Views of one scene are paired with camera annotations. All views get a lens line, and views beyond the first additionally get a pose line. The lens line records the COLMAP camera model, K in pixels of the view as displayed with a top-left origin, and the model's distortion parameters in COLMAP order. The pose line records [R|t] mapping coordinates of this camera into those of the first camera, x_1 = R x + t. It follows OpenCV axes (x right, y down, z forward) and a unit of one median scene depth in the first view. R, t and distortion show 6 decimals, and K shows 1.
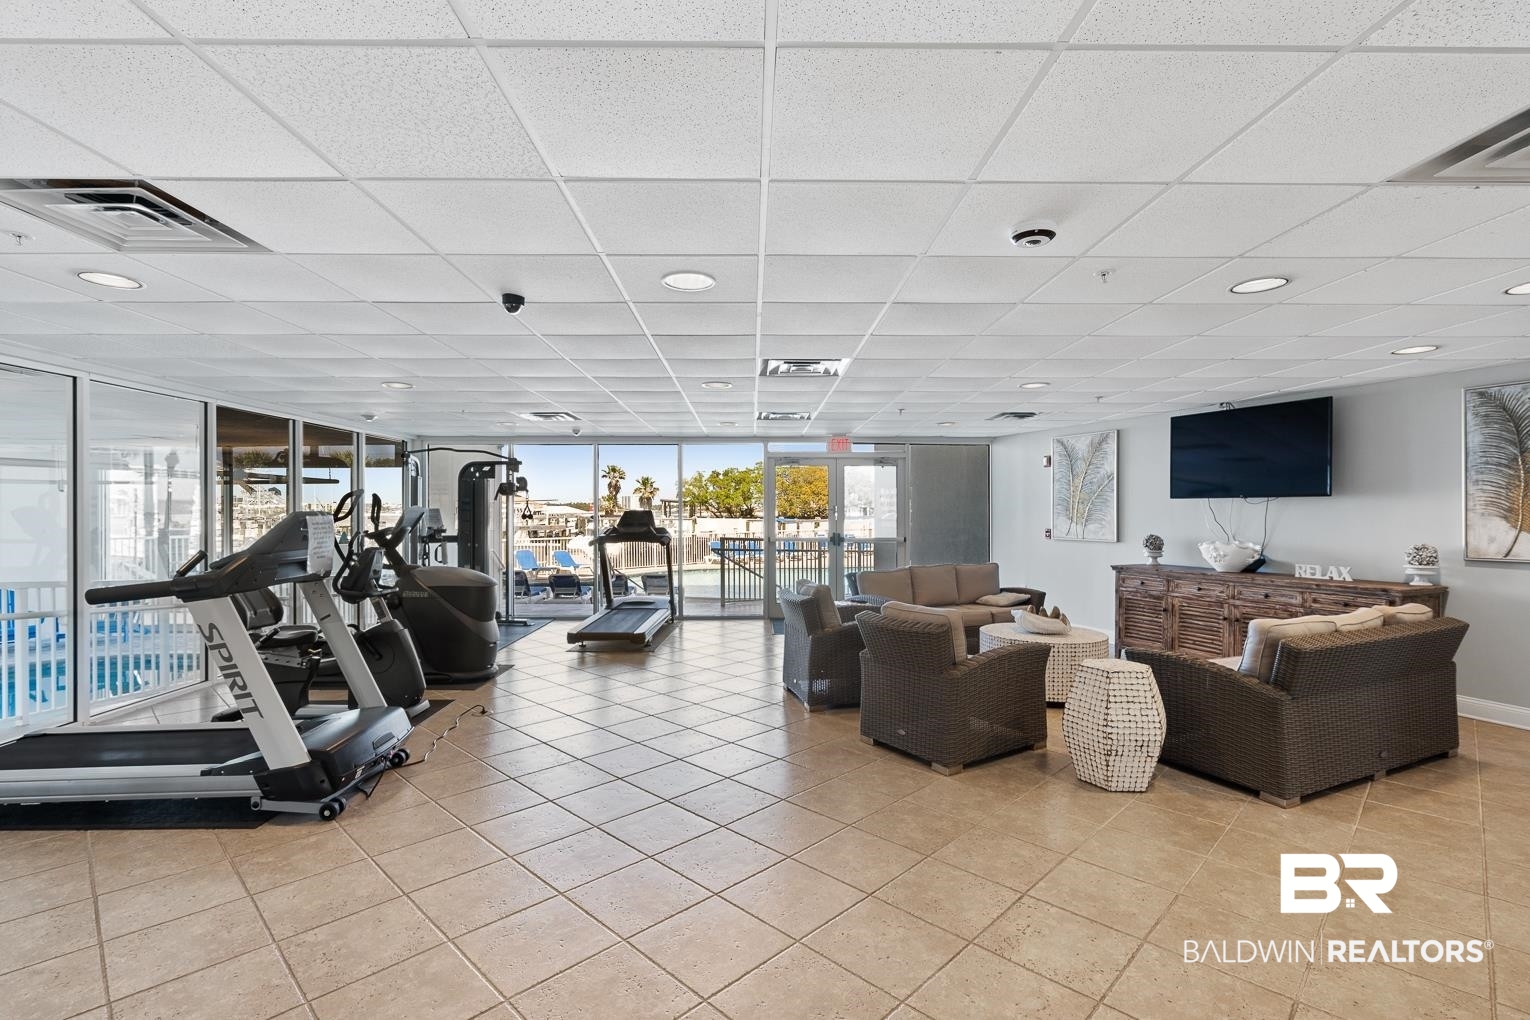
lens RADIAL K [[704.2, 0, 762.7], [0, 704.2, 509.7], [0, 0, 1]] dist [0.003511, 0.000223]
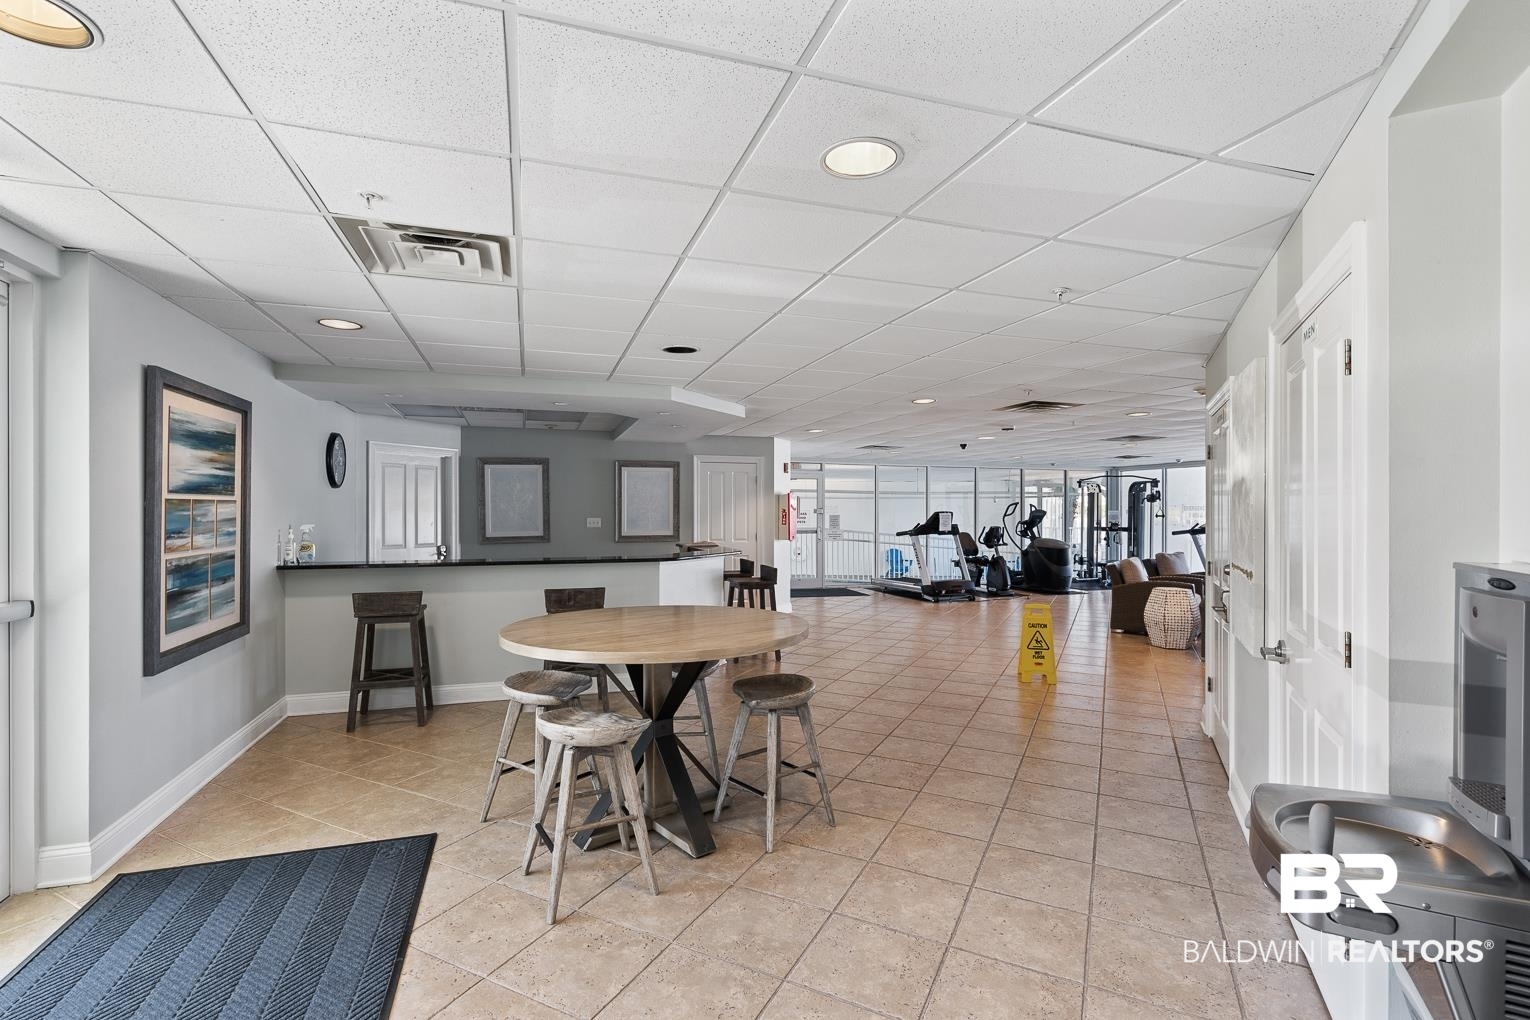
lens RADIAL K [[704.2, 0, 772.1], [0, 704.2, 515.9], [0, 0, 1]] dist [0.003511, 0.000223]
pose [[0.310356, 0.010180, -0.950566, 0.870956], [-0.003060, 0.999948, 0.009710, -0.003117], [0.950615, -0.000105, 0.310371, -0.292796]]
